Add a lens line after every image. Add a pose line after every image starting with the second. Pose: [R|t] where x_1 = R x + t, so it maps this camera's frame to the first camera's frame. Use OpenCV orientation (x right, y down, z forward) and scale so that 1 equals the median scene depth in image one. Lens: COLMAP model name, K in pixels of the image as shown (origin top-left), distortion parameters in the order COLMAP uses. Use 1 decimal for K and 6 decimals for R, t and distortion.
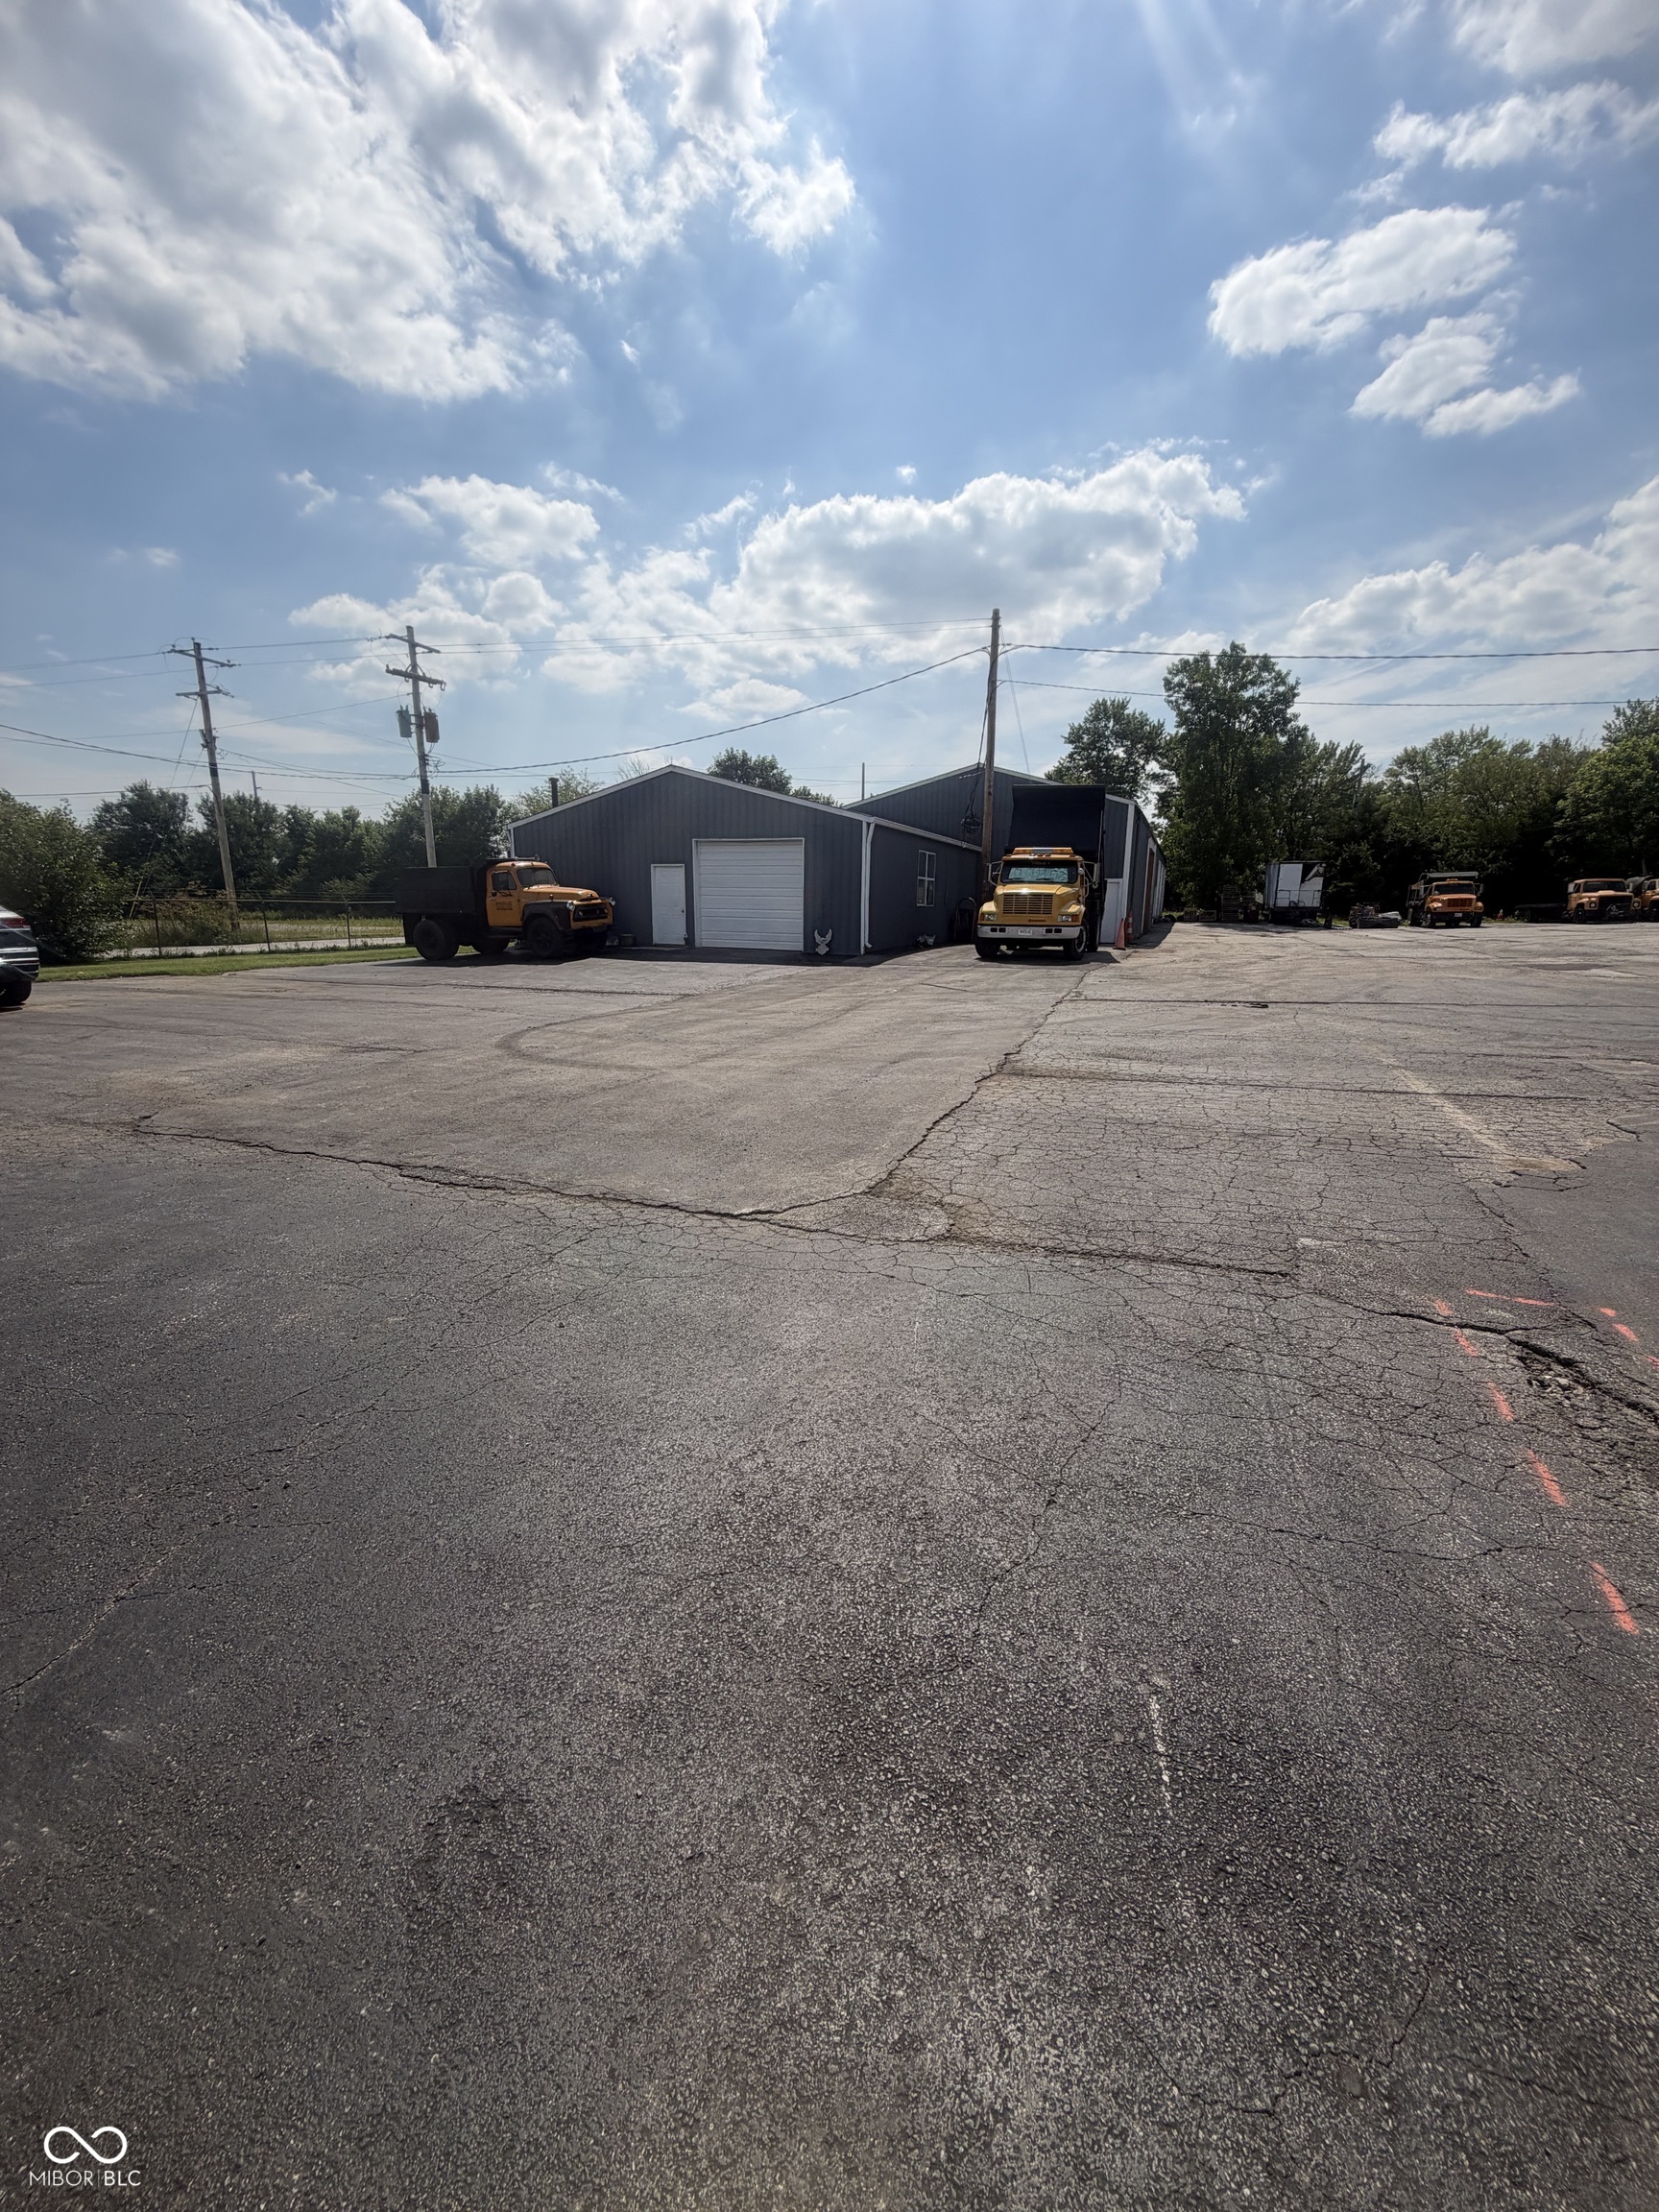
lens RADIAL K [[887.4, 0, 828.4], [0, 887.4, 1097.3], [0, 0, 1]] dist [0.000861, 0.000083]
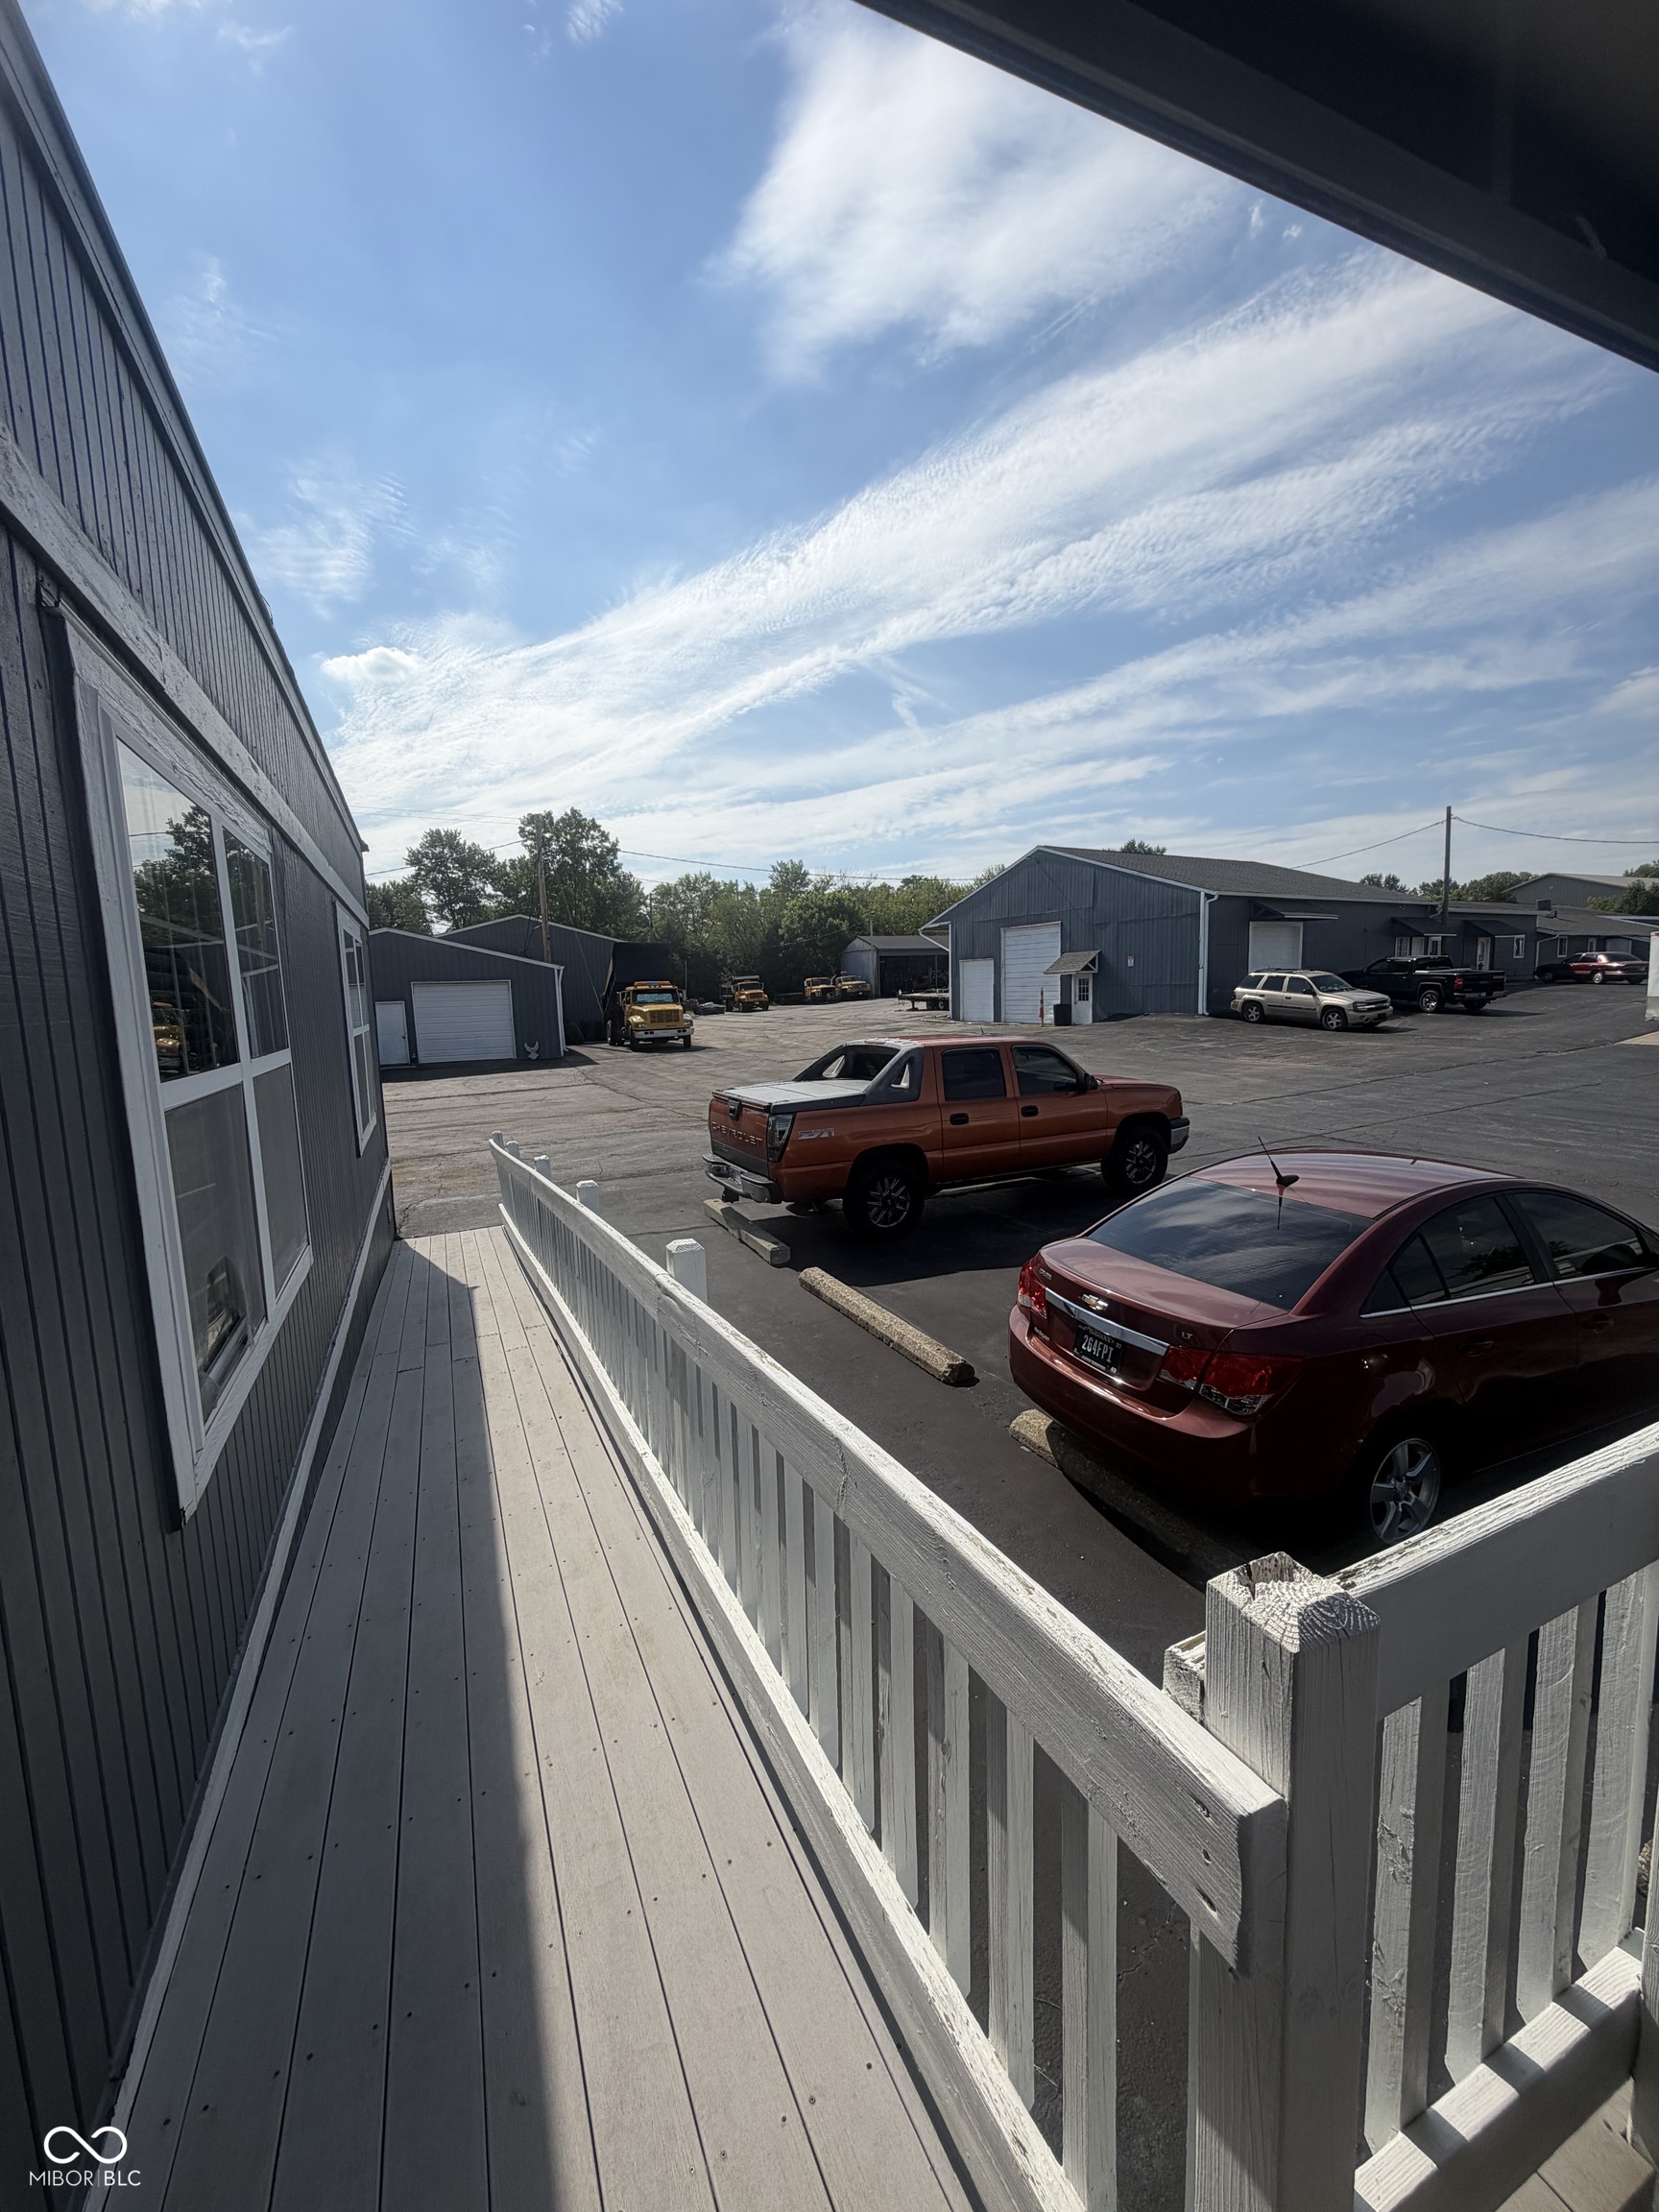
lens RADIAL K [[882.0, 0, 823.2], [0, 882.0, 1101.1], [0, 0, 1]] dist [0.001011, 0.000109]
pose [[0.694642, -0.128846, 0.707723, -0.301161], [0.196240, 0.980454, -0.014114, 0.006754], [-0.692071, 0.148687, 0.706349, -0.134545]]
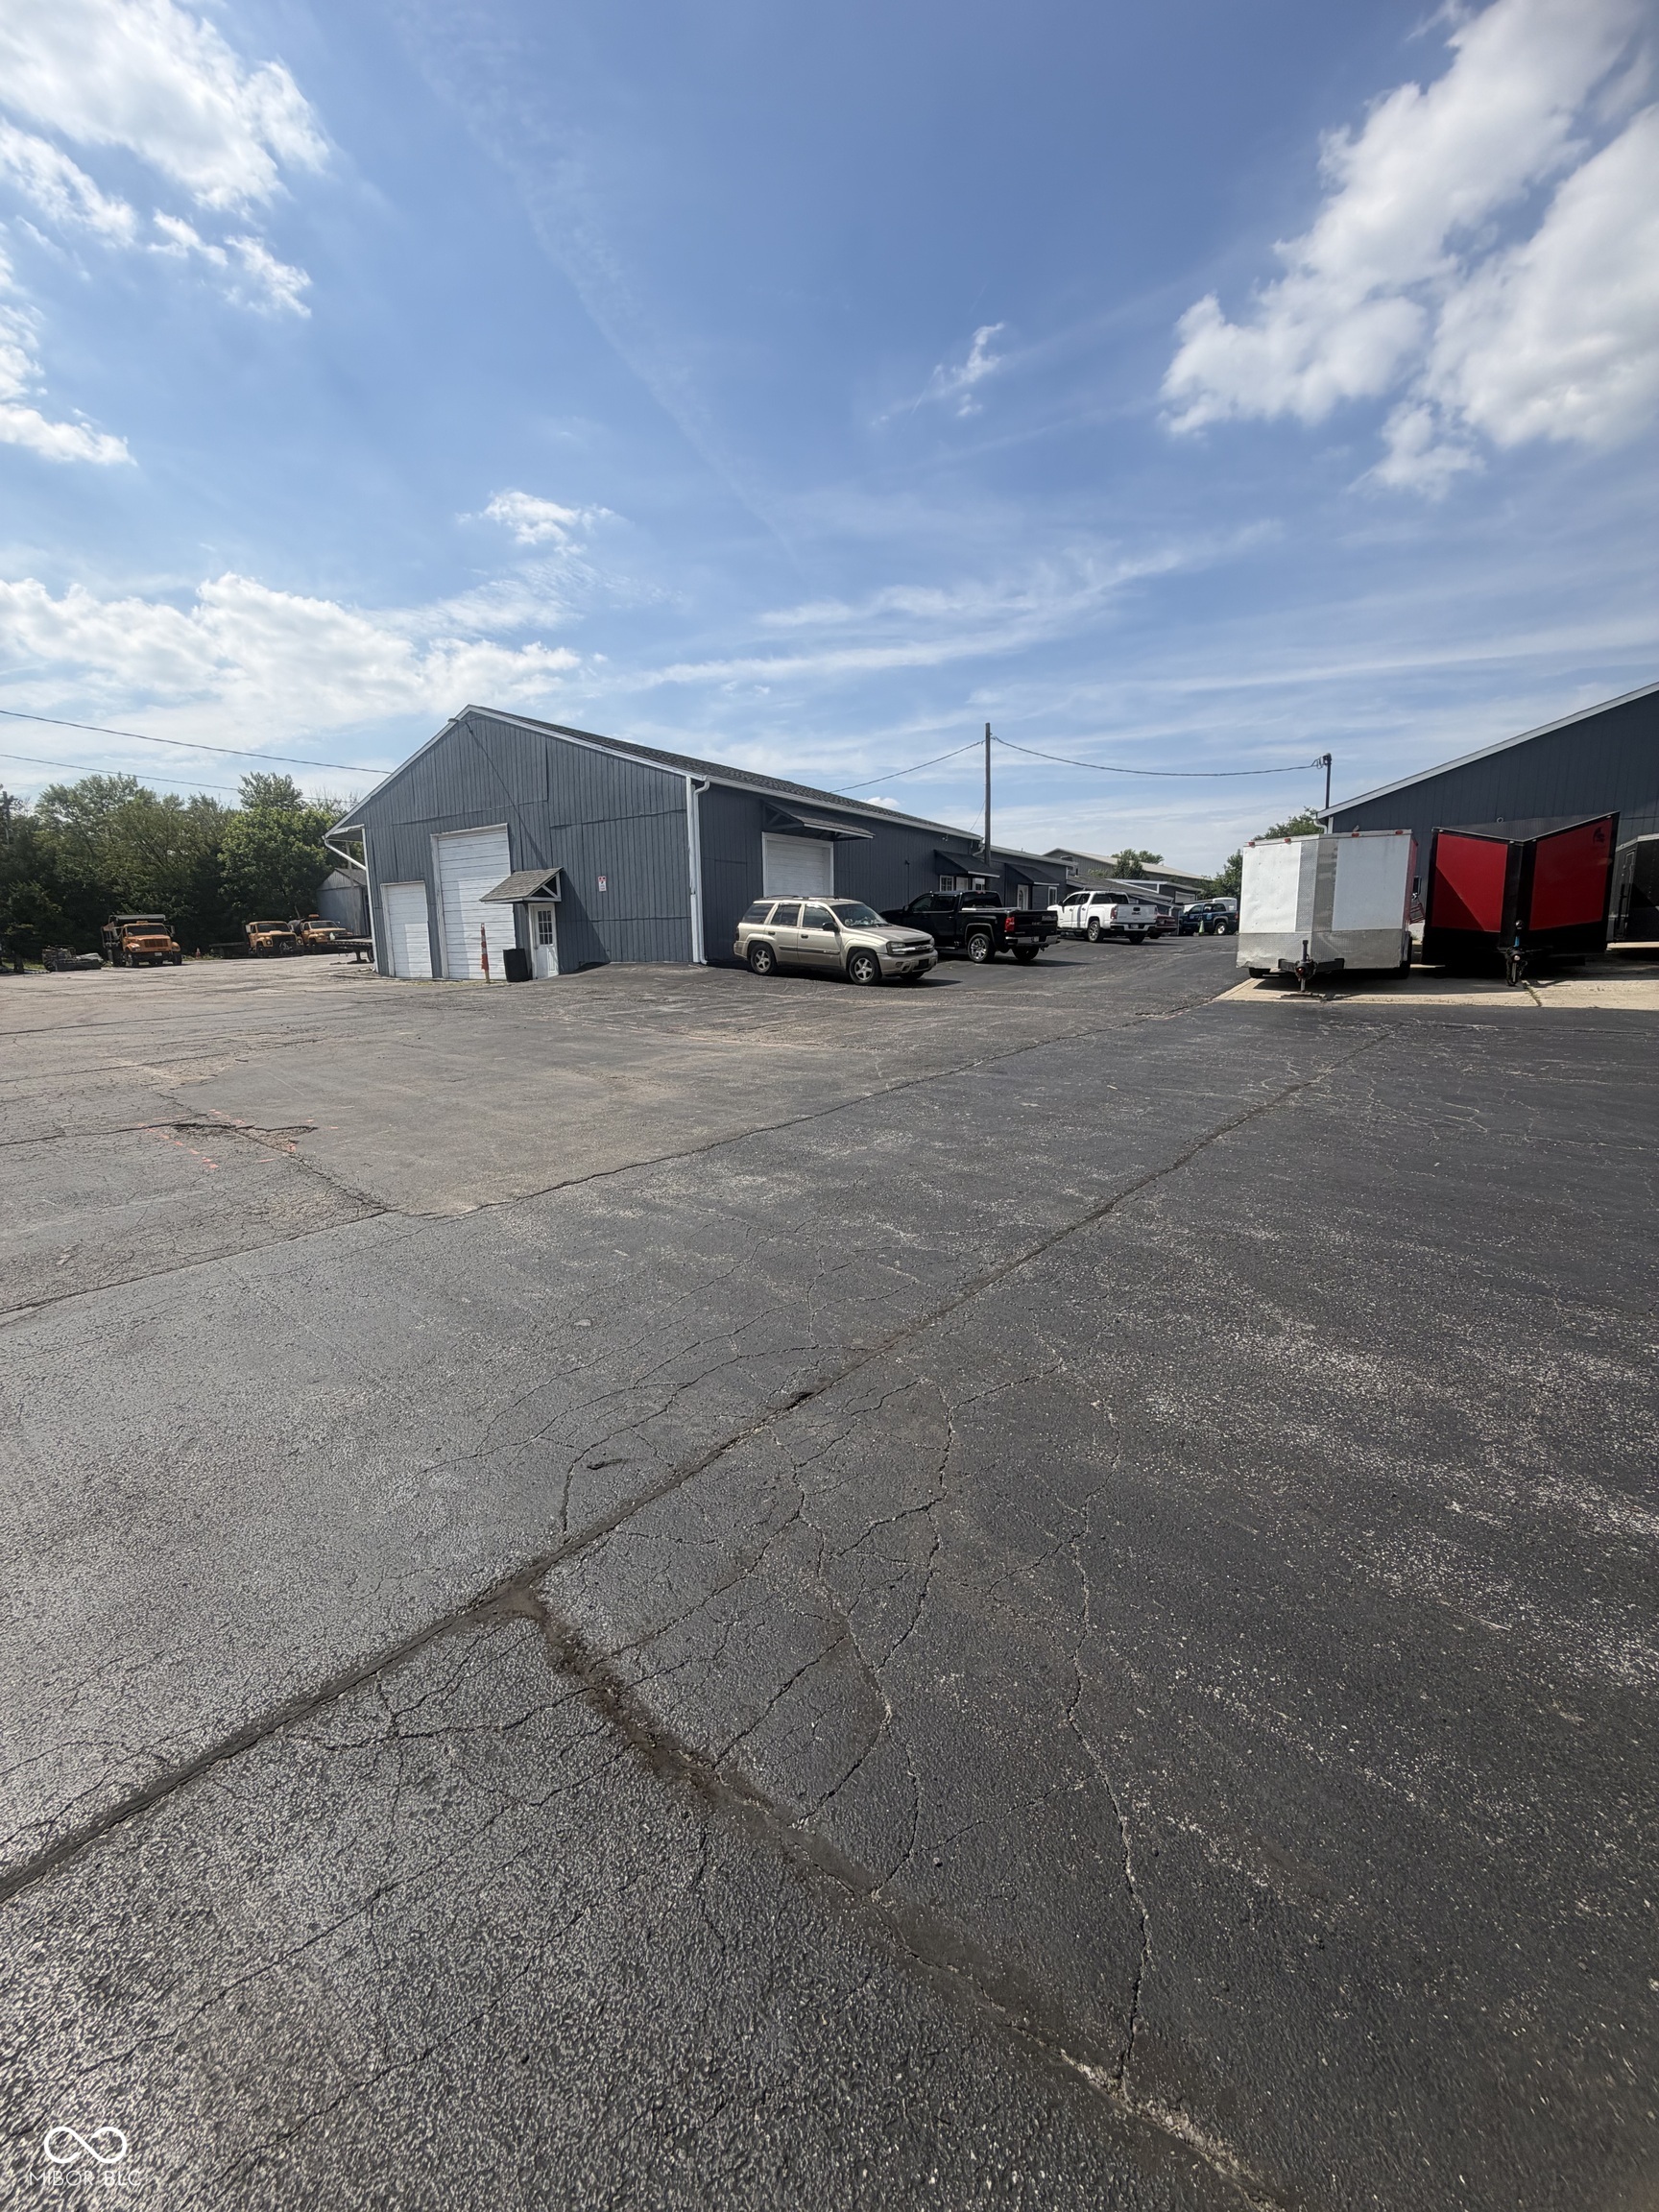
lens RADIAL K [[882.0, 0, 823.2], [0, 882.0, 1101.1], [0, 0, 1]] dist [0.001011, 0.000109]
pose [[0.324804, -0.187527, 0.927004, -0.047348], [0.222627, 0.967764, 0.117768, 0.017967], [-0.919206, 0.168124, 0.356082, -0.081671]]
